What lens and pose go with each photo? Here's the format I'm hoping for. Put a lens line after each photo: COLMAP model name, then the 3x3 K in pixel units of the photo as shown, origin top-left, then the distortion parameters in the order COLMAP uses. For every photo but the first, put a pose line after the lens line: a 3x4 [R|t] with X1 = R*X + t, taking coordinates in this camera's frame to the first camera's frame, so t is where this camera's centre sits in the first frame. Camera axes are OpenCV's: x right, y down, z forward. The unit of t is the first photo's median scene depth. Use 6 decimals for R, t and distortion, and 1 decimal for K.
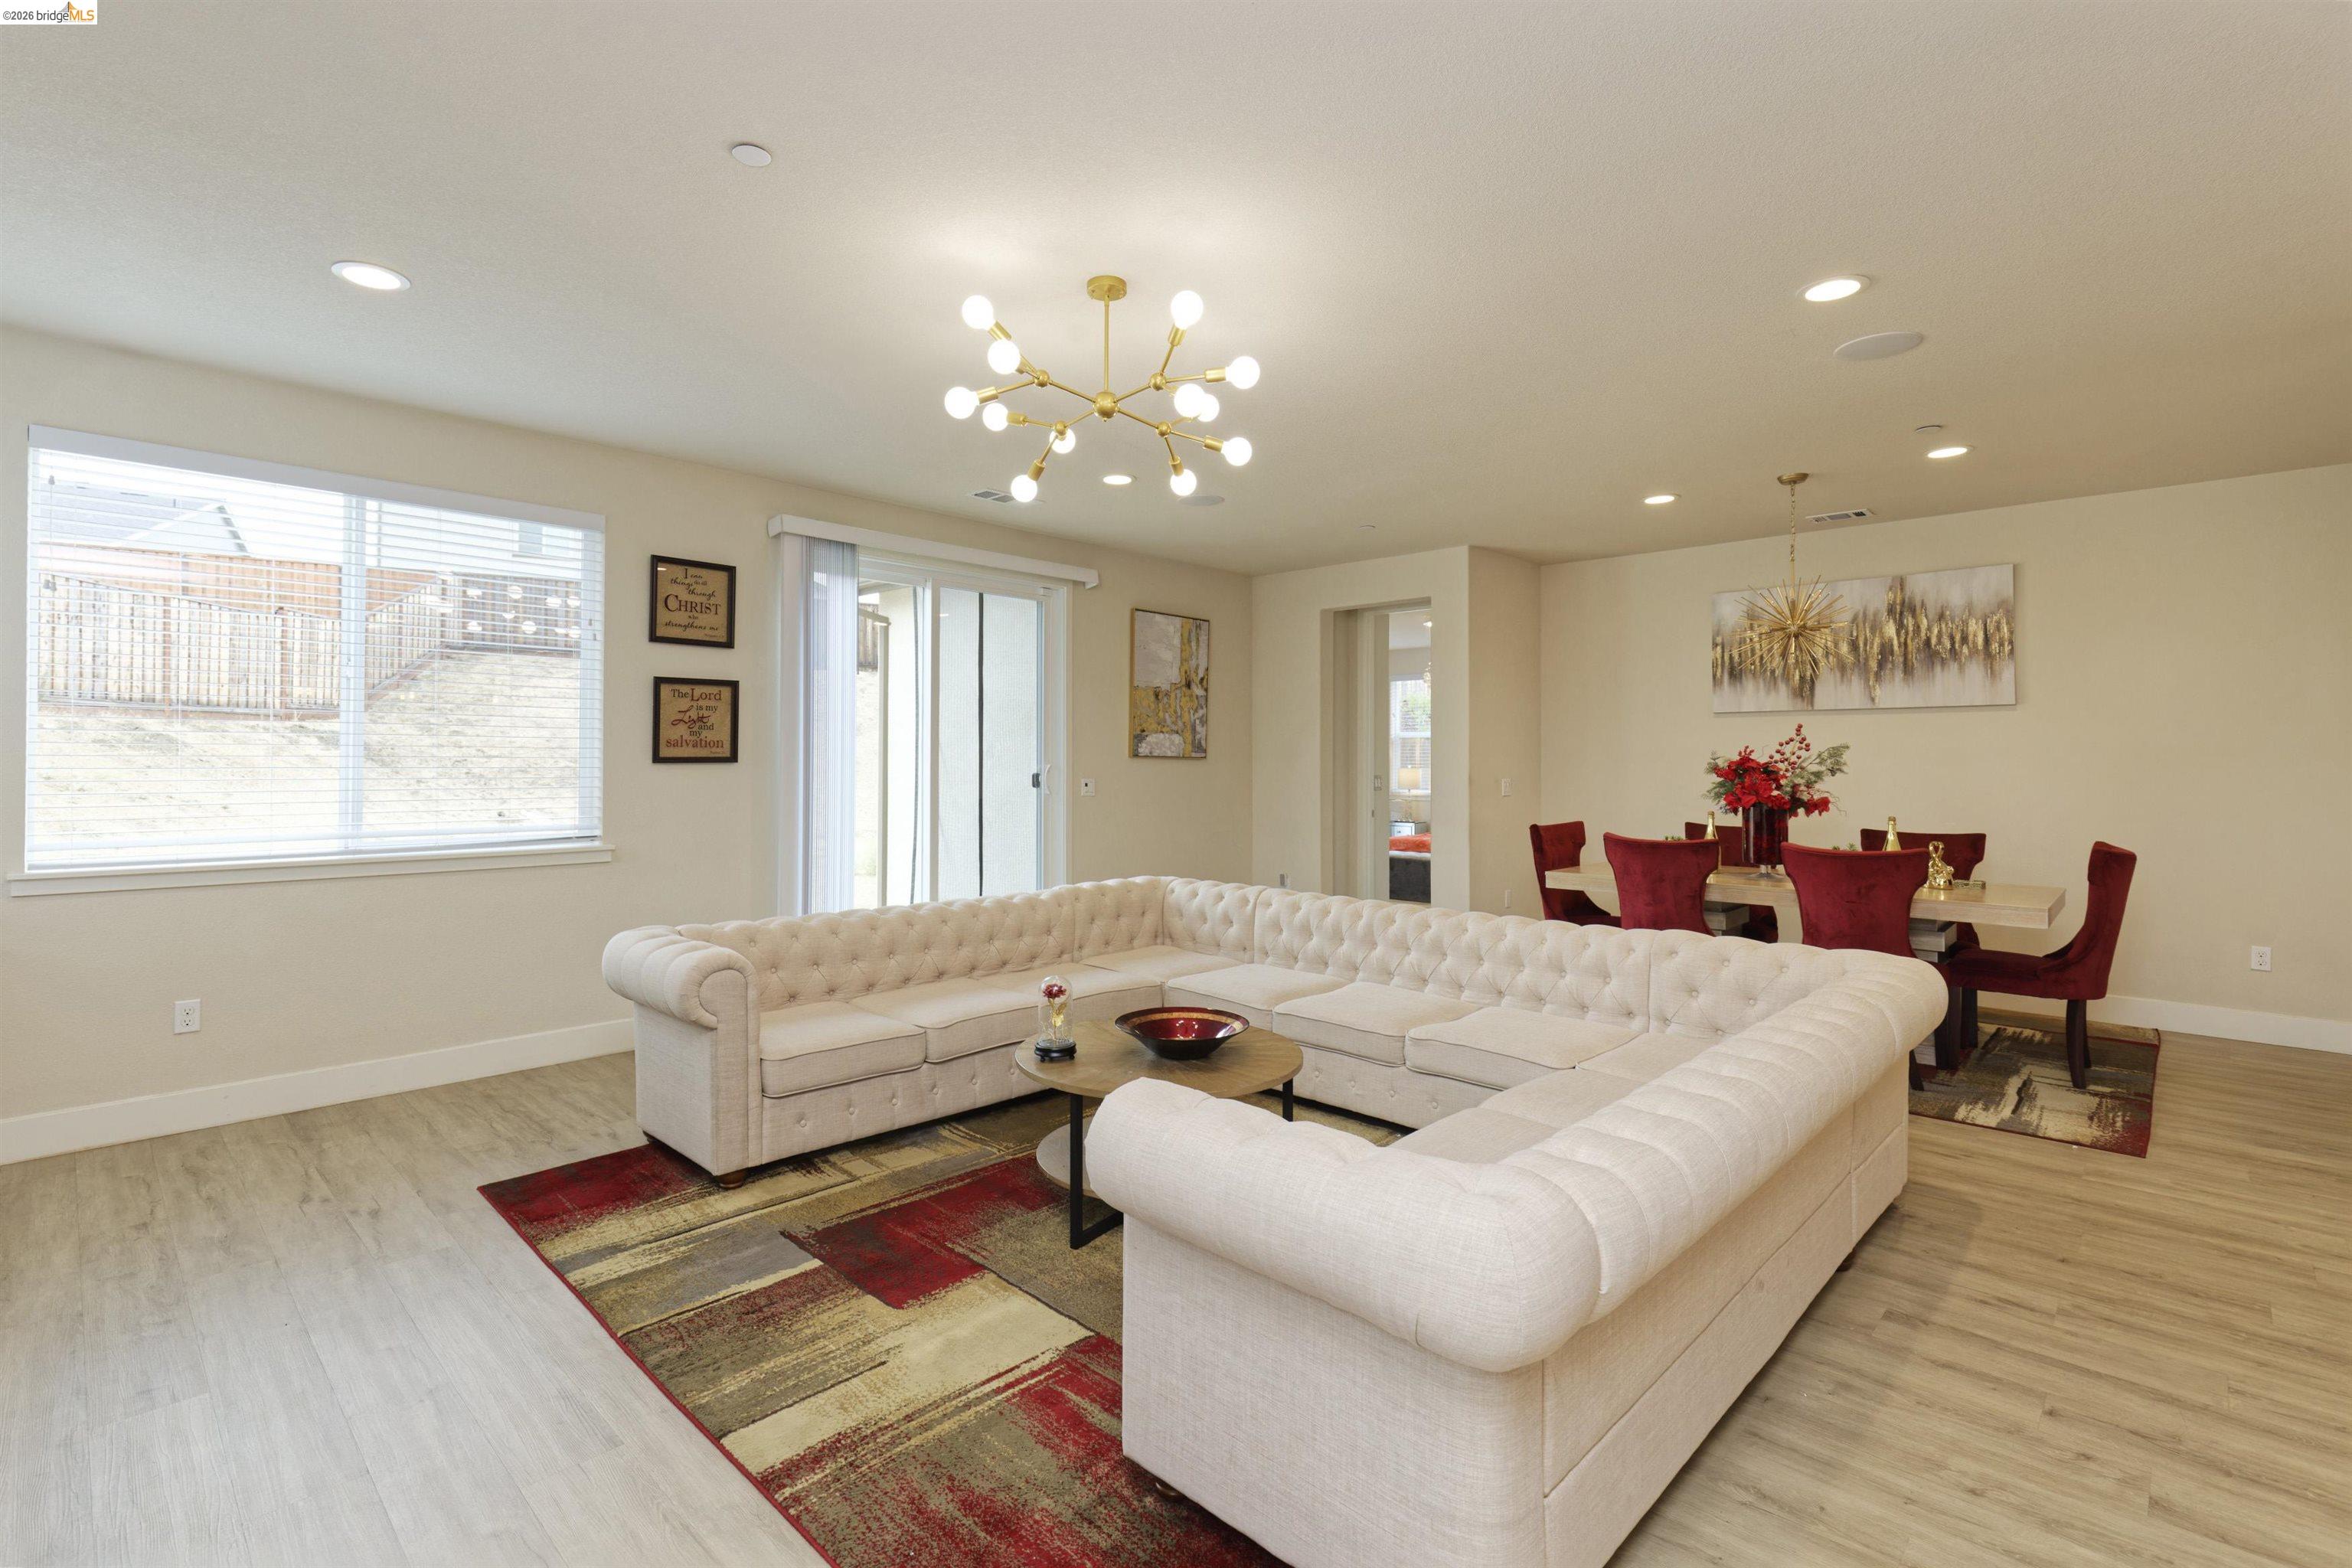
lens RADIAL K [[1075.3, 0, 1155.0], [0, 1075.3, 750.2], [0, 0, 1]] dist [0.007040, -0.002805]
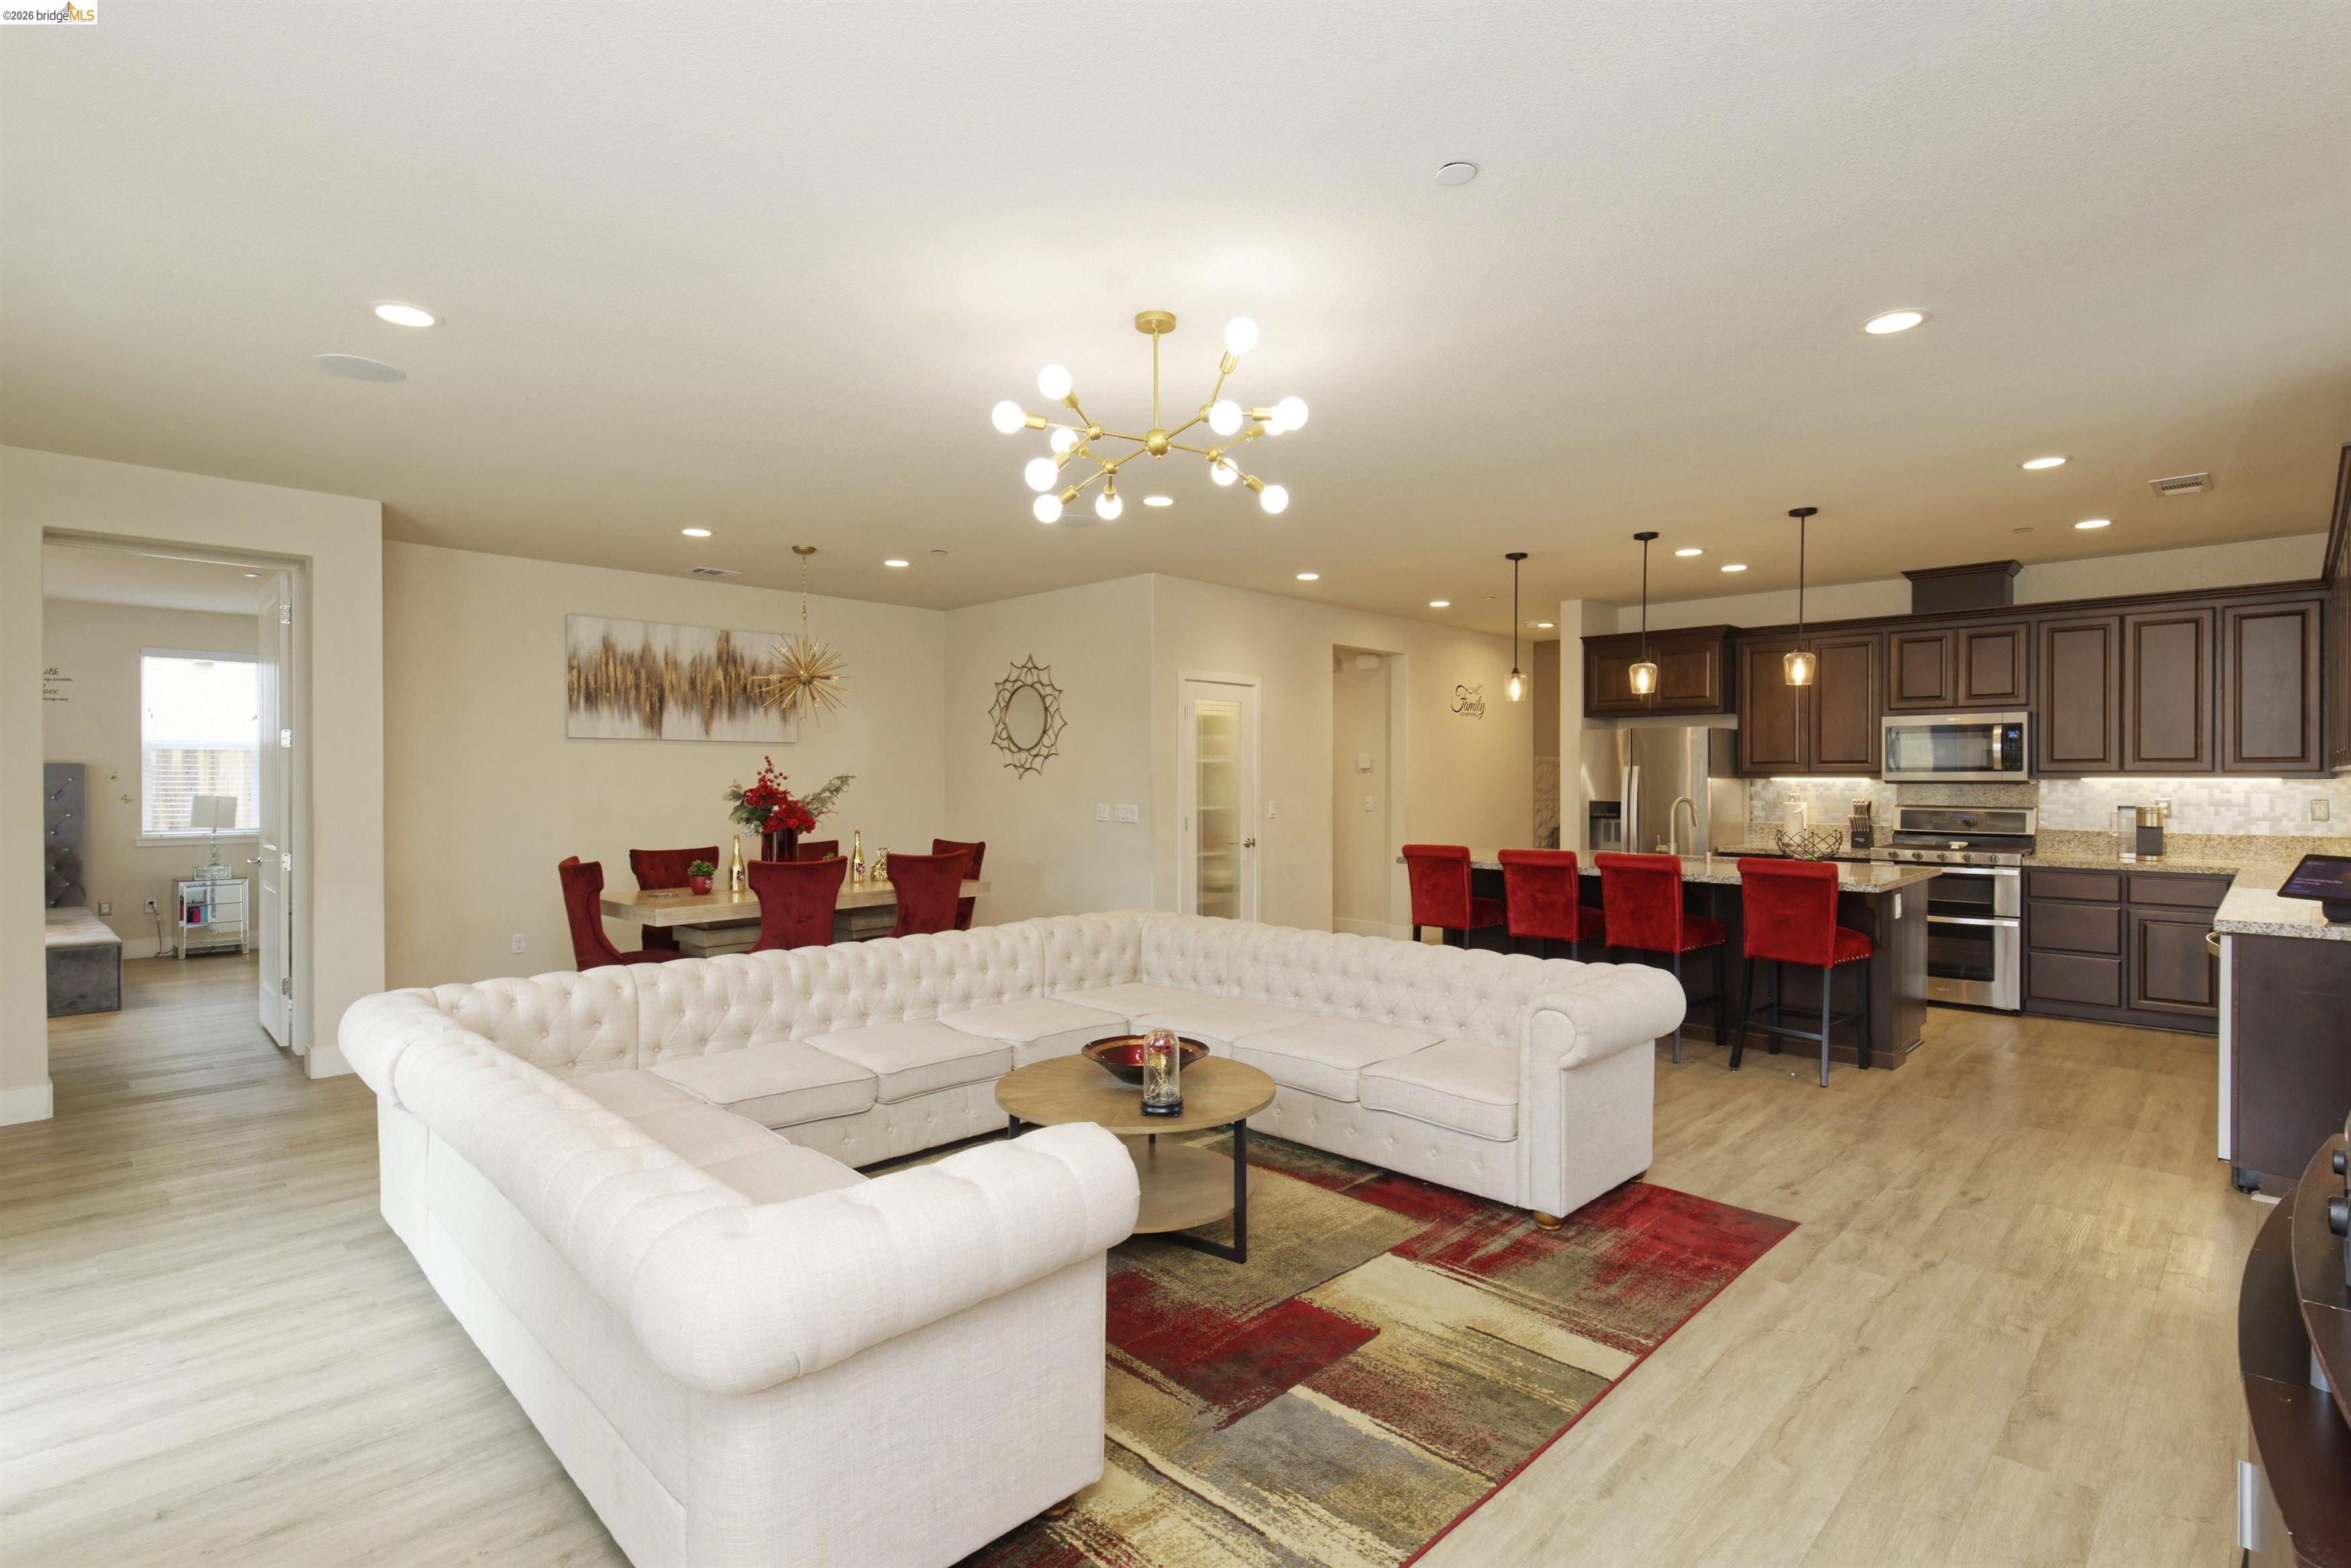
lens RADIAL K [[1114.1, 0, 1192.0], [0, 1114.1, 775.5], [0, 0, 1]] dist [0.000465, 0.002204]
pose [[-0.001476, 0.001076, 0.999998, -0.561502], [-0.012214, 0.999925, -0.001094, -0.006602], [-0.999924, -0.012215, -0.001463, 0.508002]]
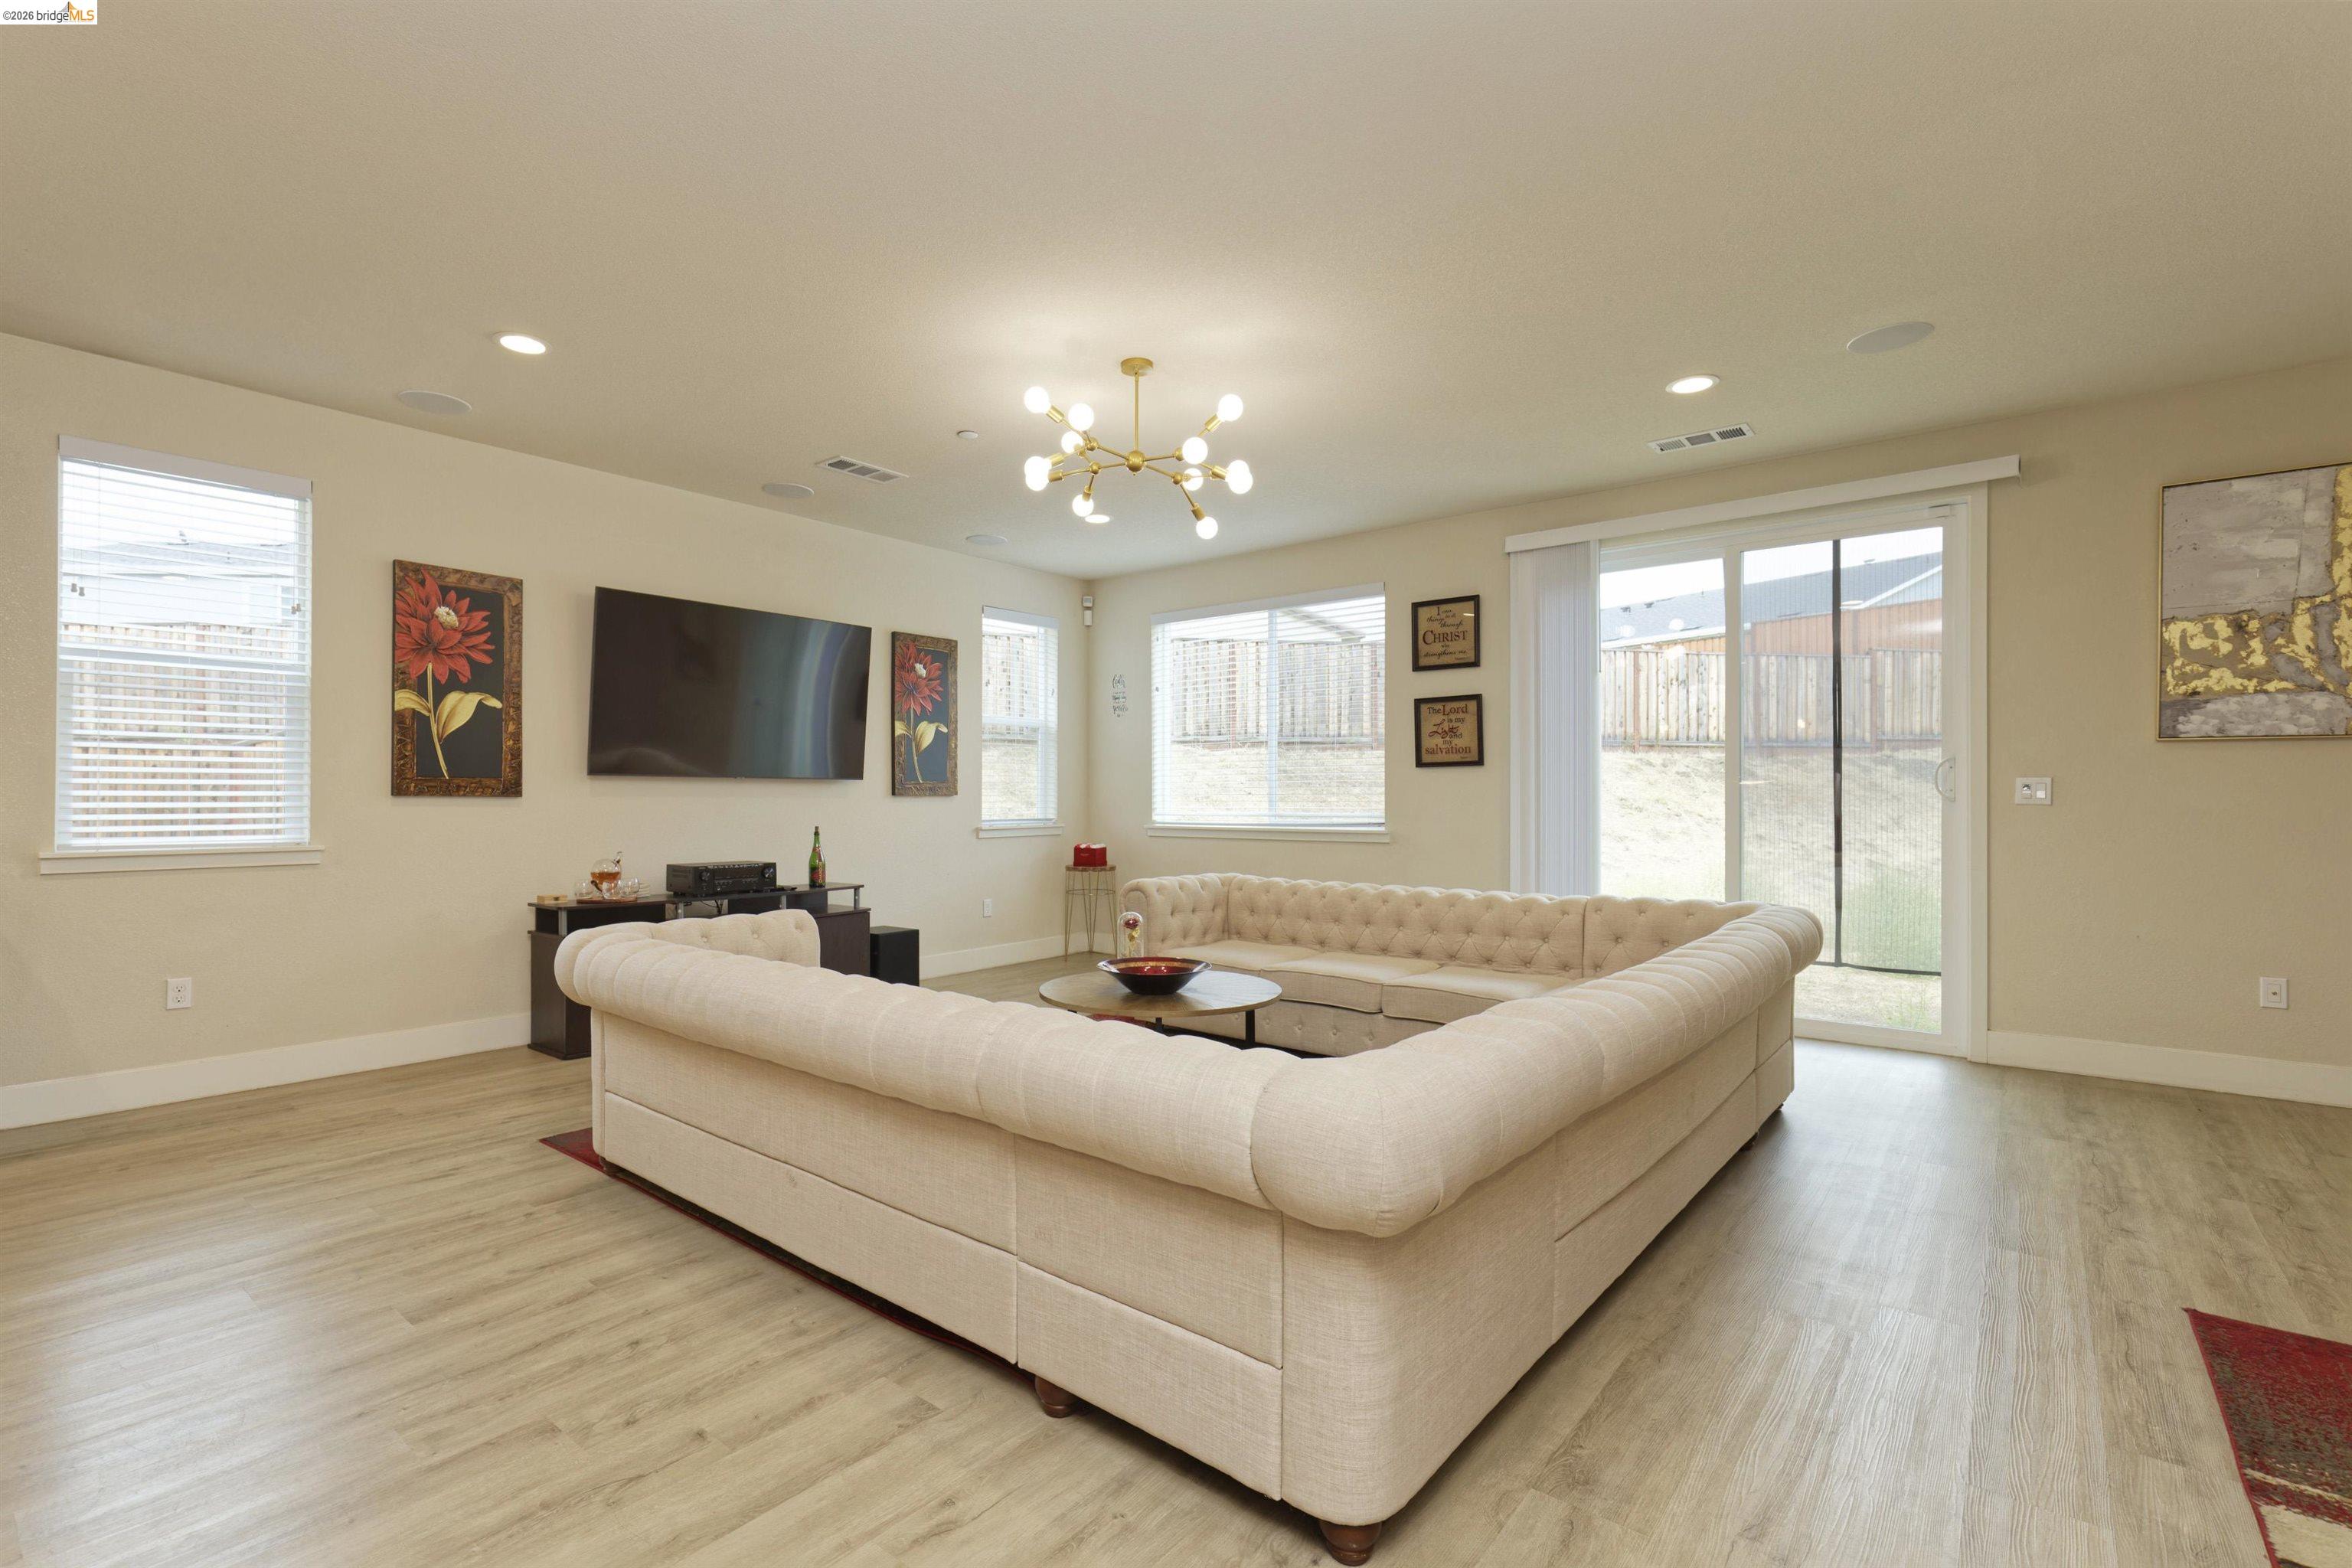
lens RADIAL K [[1075.3, 0, 1134.5], [0, 1075.3, 798.3], [0, 0, 1]] dist [0.007040, -0.002805]
pose [[0.079653, -0.004322, -0.996813, 0.633004], [0.013179, 0.999908, -0.003282, 0.039730], [0.996736, -0.012876, 0.079702, 0.471484]]
